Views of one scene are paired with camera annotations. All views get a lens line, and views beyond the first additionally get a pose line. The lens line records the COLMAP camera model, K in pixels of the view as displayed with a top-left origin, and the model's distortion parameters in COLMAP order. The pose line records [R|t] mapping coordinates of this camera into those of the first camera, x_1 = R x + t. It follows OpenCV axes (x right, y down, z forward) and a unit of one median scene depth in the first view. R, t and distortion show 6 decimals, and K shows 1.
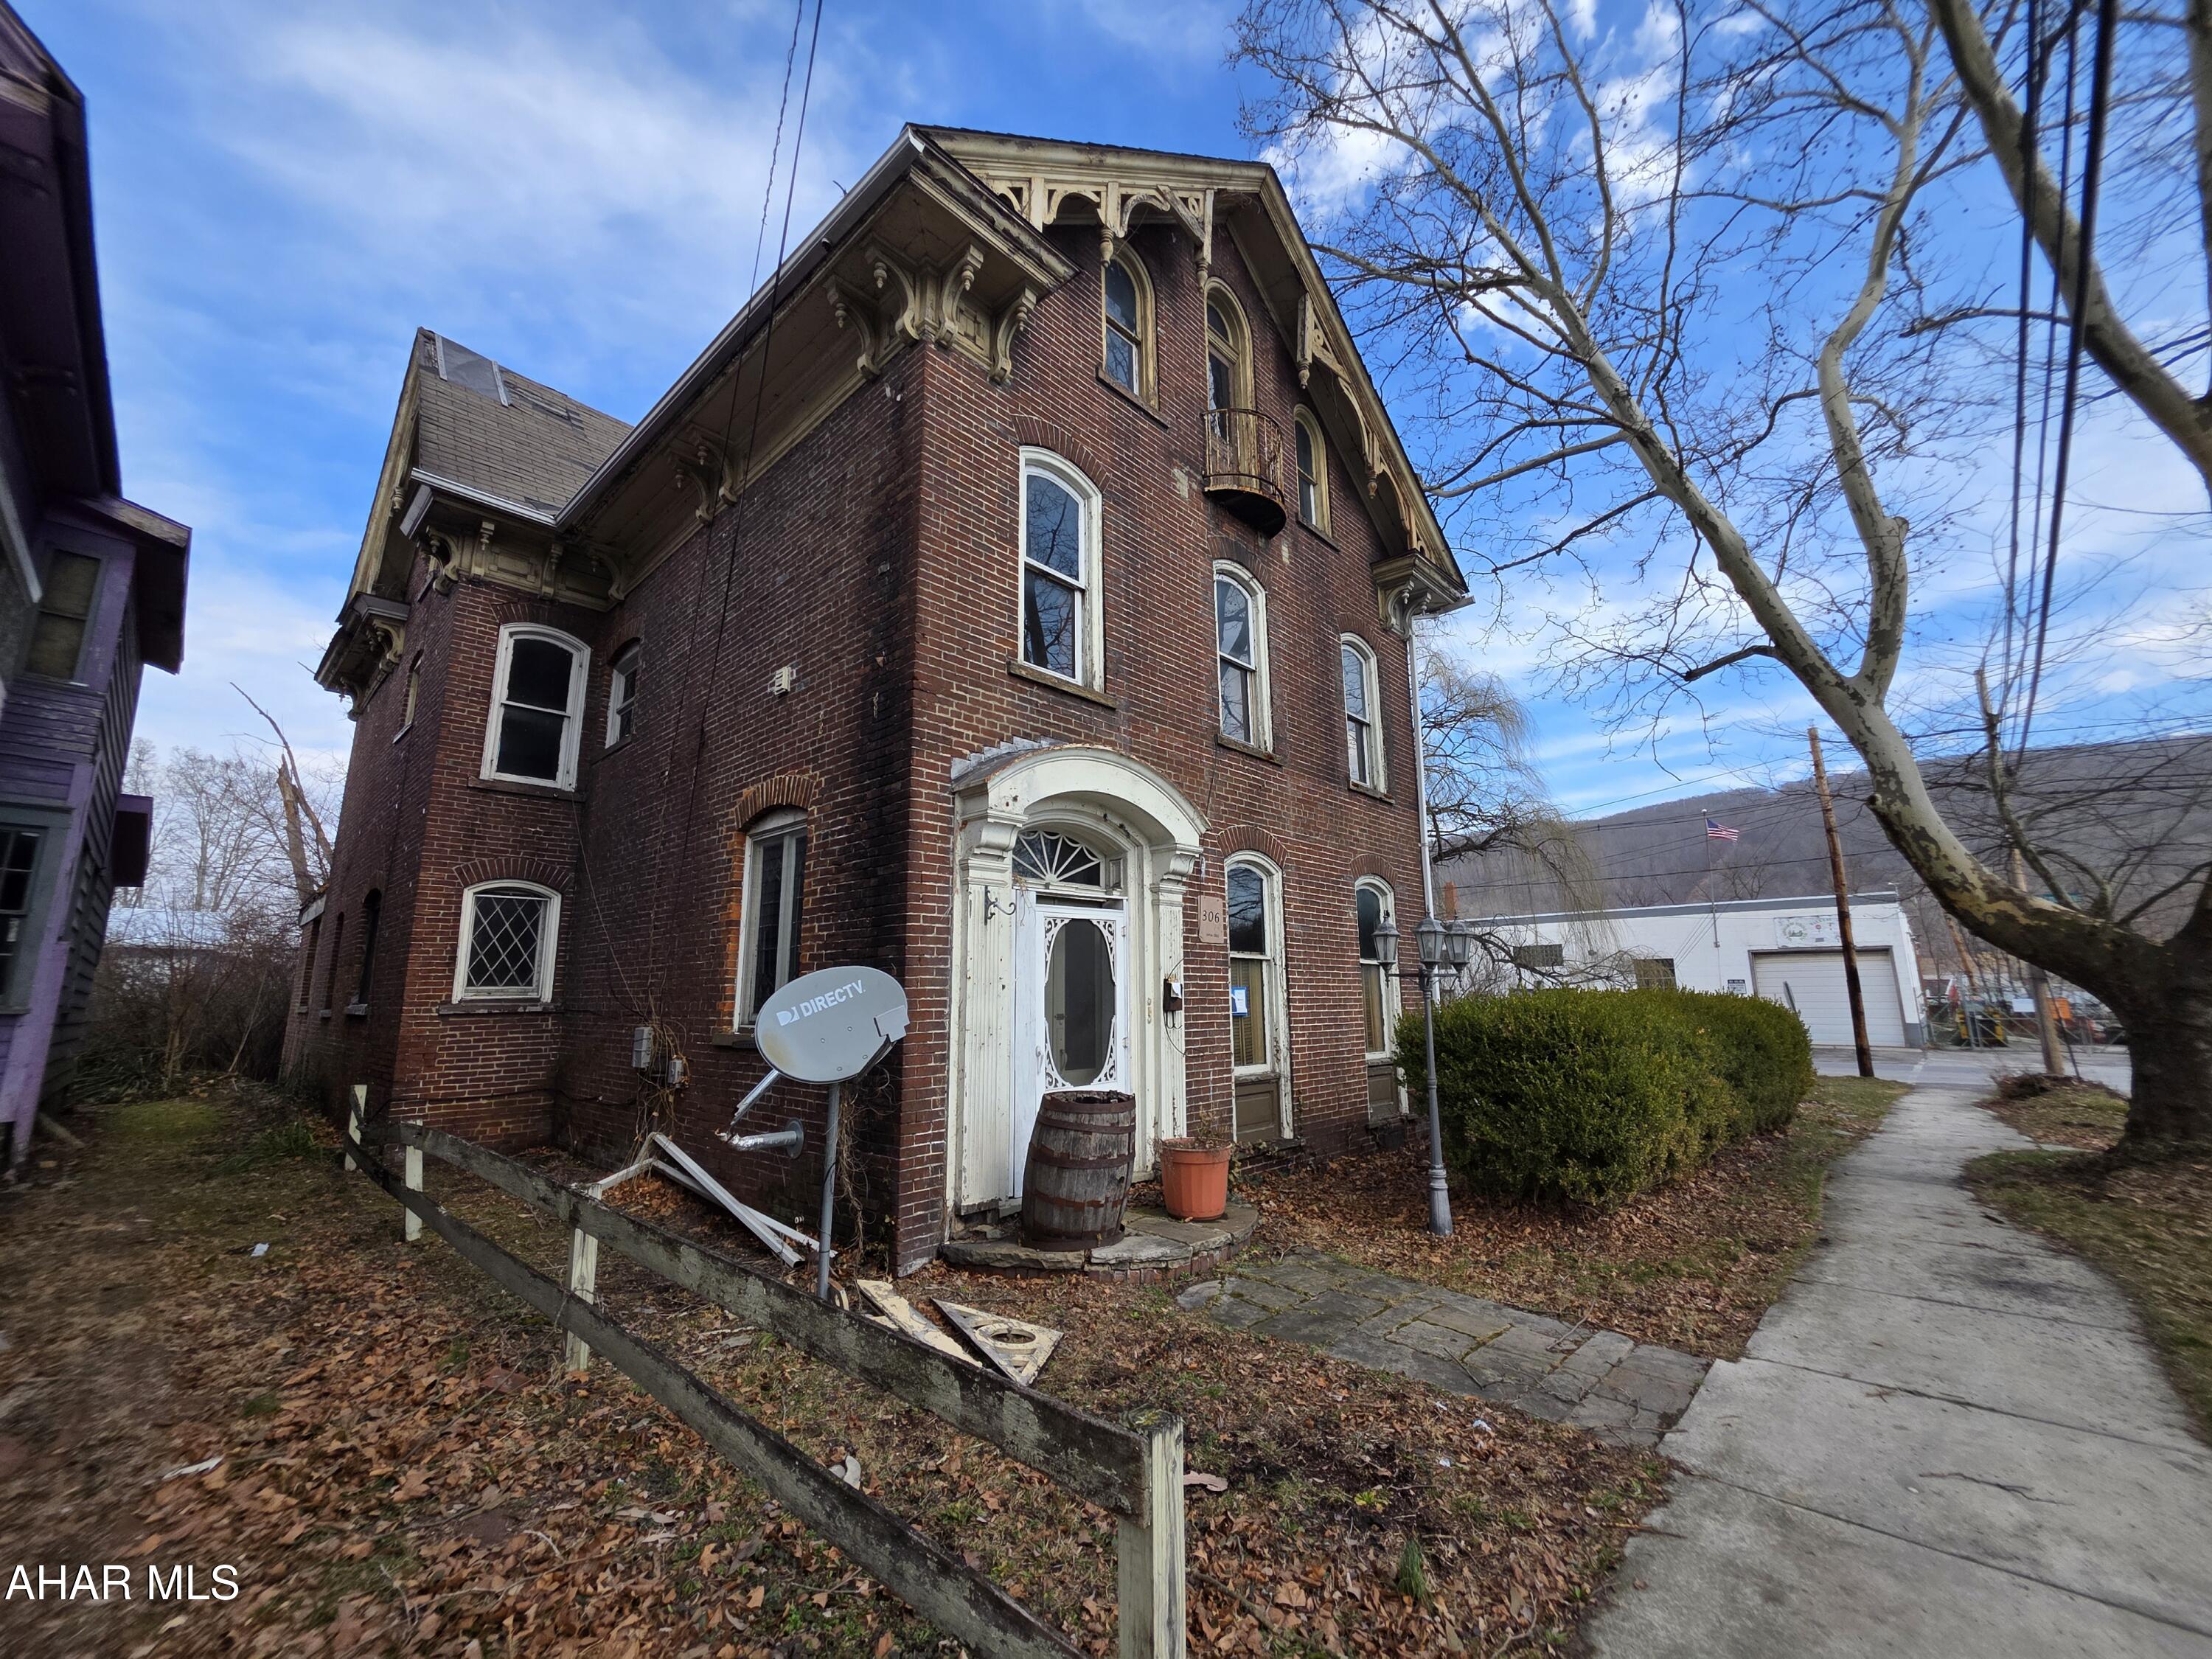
lens RADIAL K [[884.6, 0, 1106.2], [0, 884.6, 827.9], [0, 0, 1]] dist [0.000271, 0.000083]
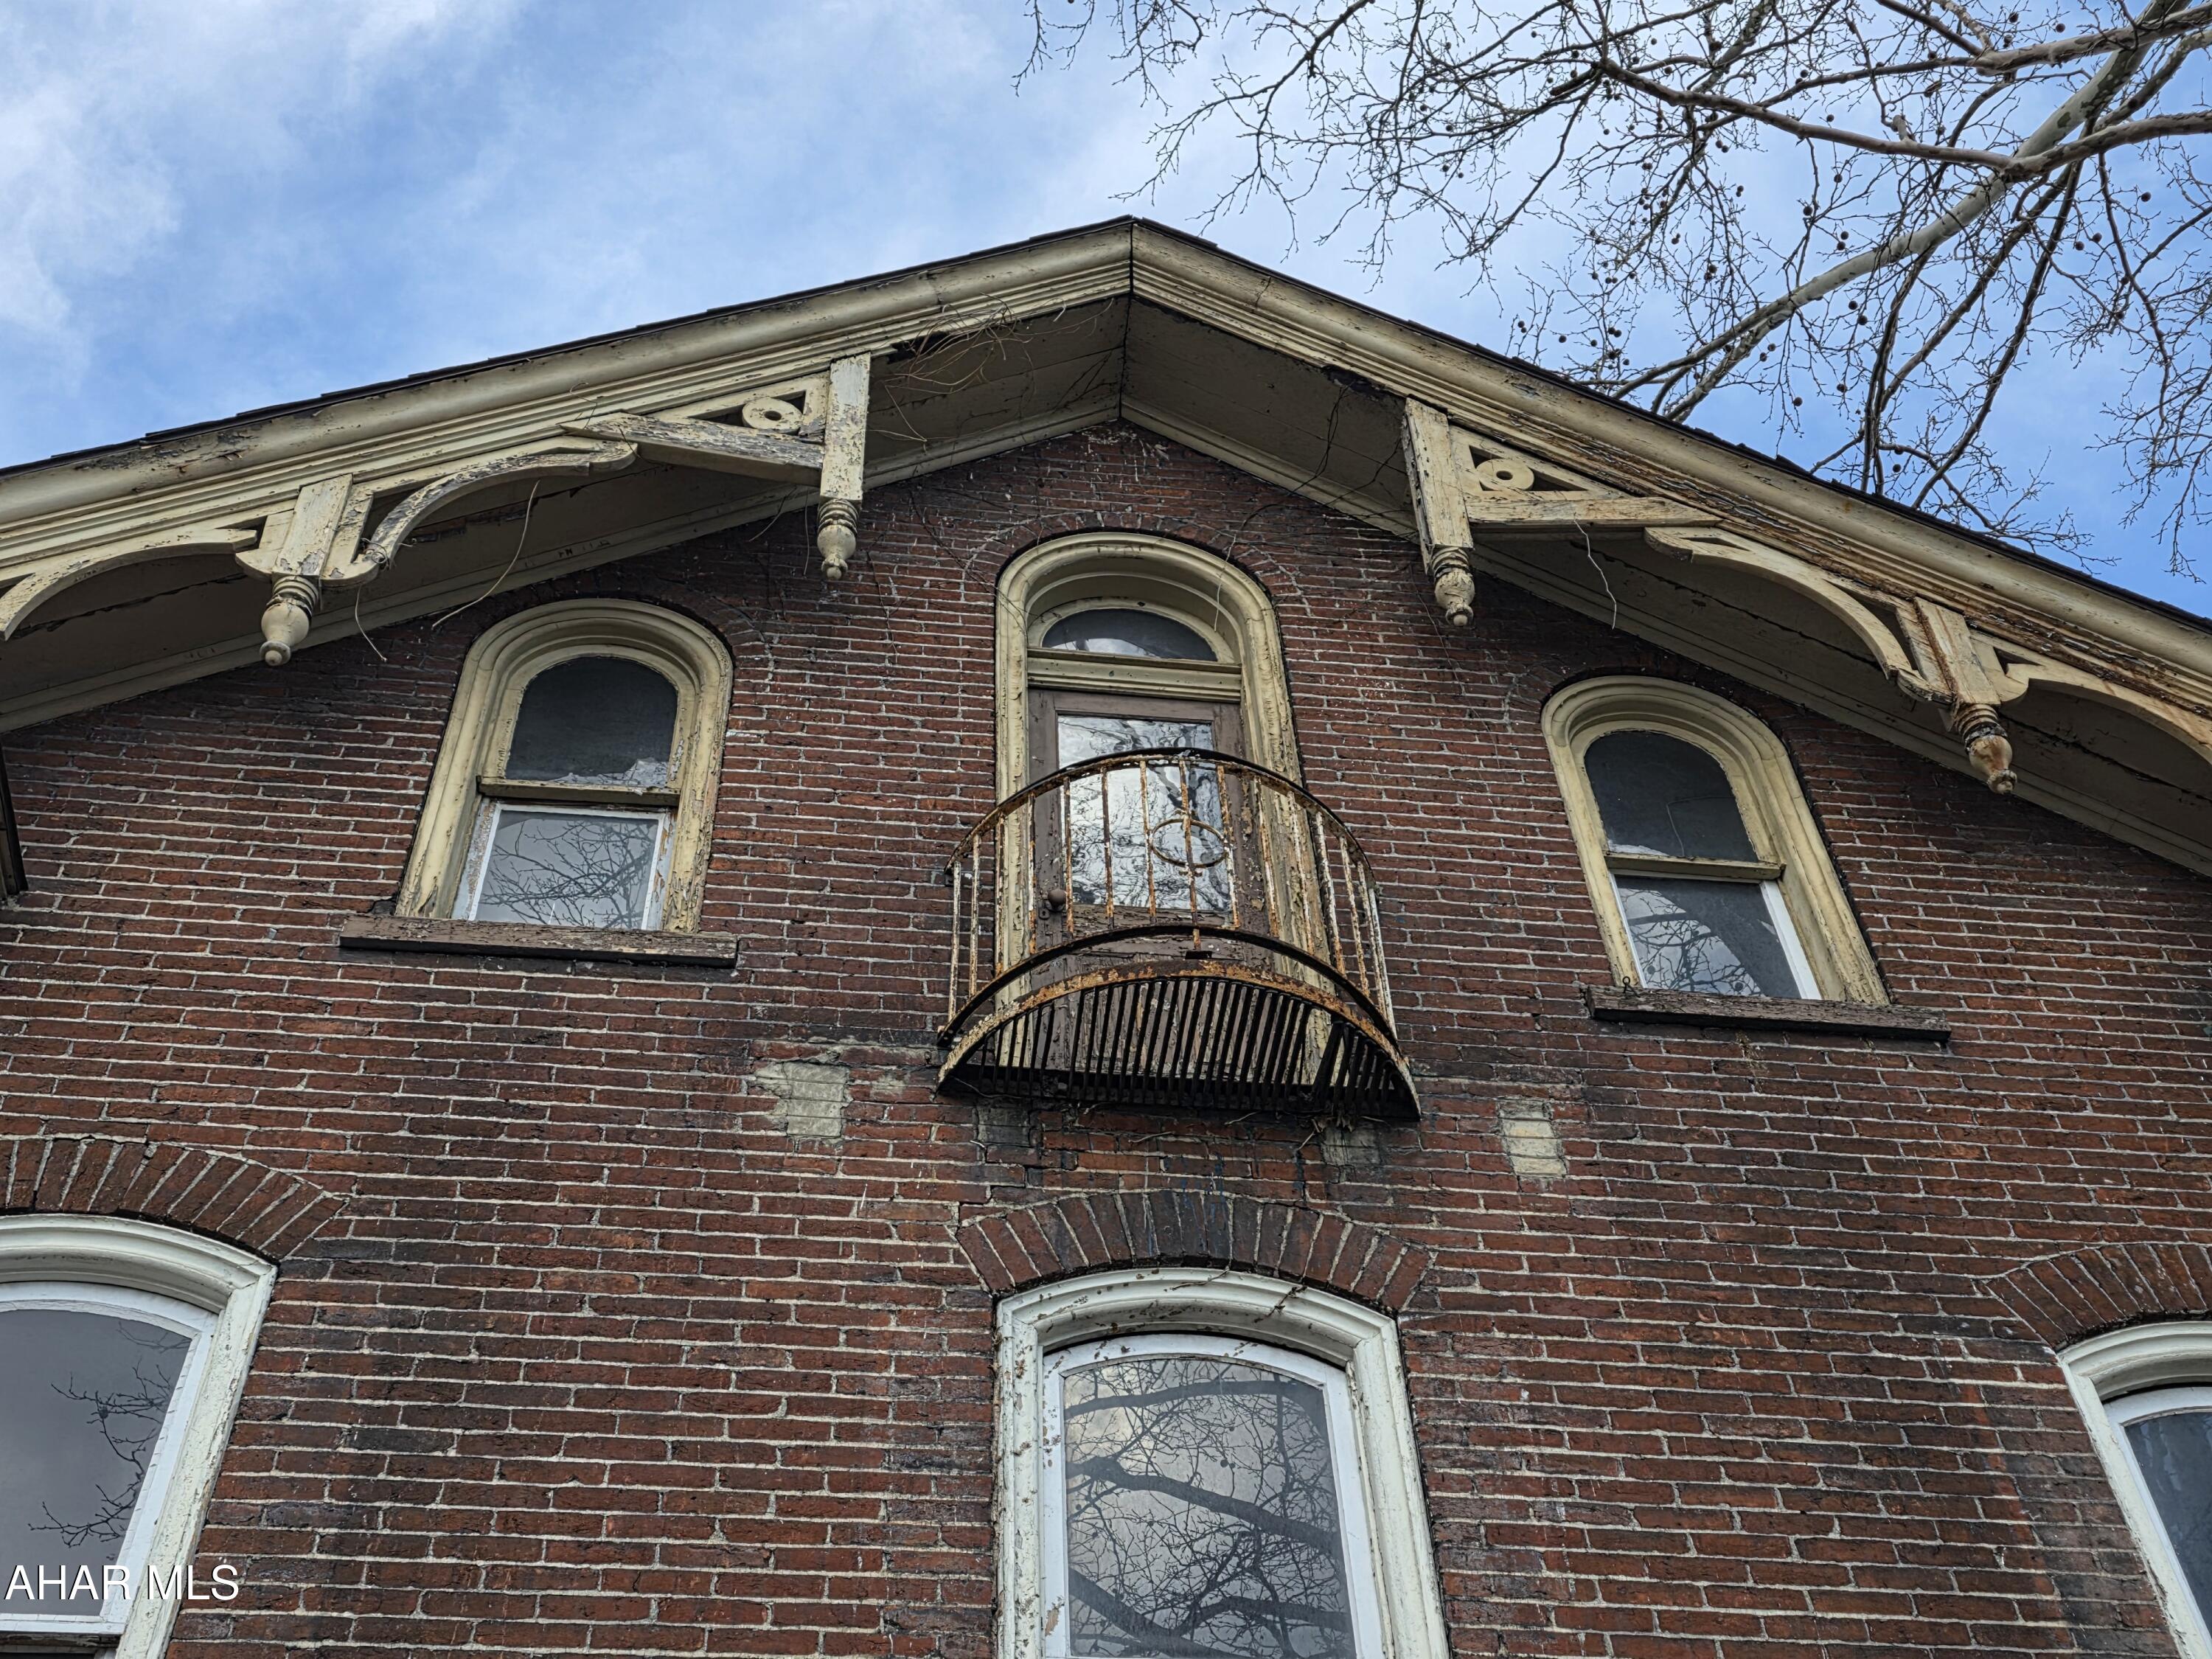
lens RADIAL K [[2652.0, 0, 1104.6], [0, 2652.0, 833.2], [0, 0, 1]] dist [0.067970, 0.000000]
pose [[0.764765, -0.522246, -0.377352, 0.470898], [0.160326, 0.721493, -0.673605, 0.086514], [0.624044, 0.454650, 0.635502, 0.512979]]
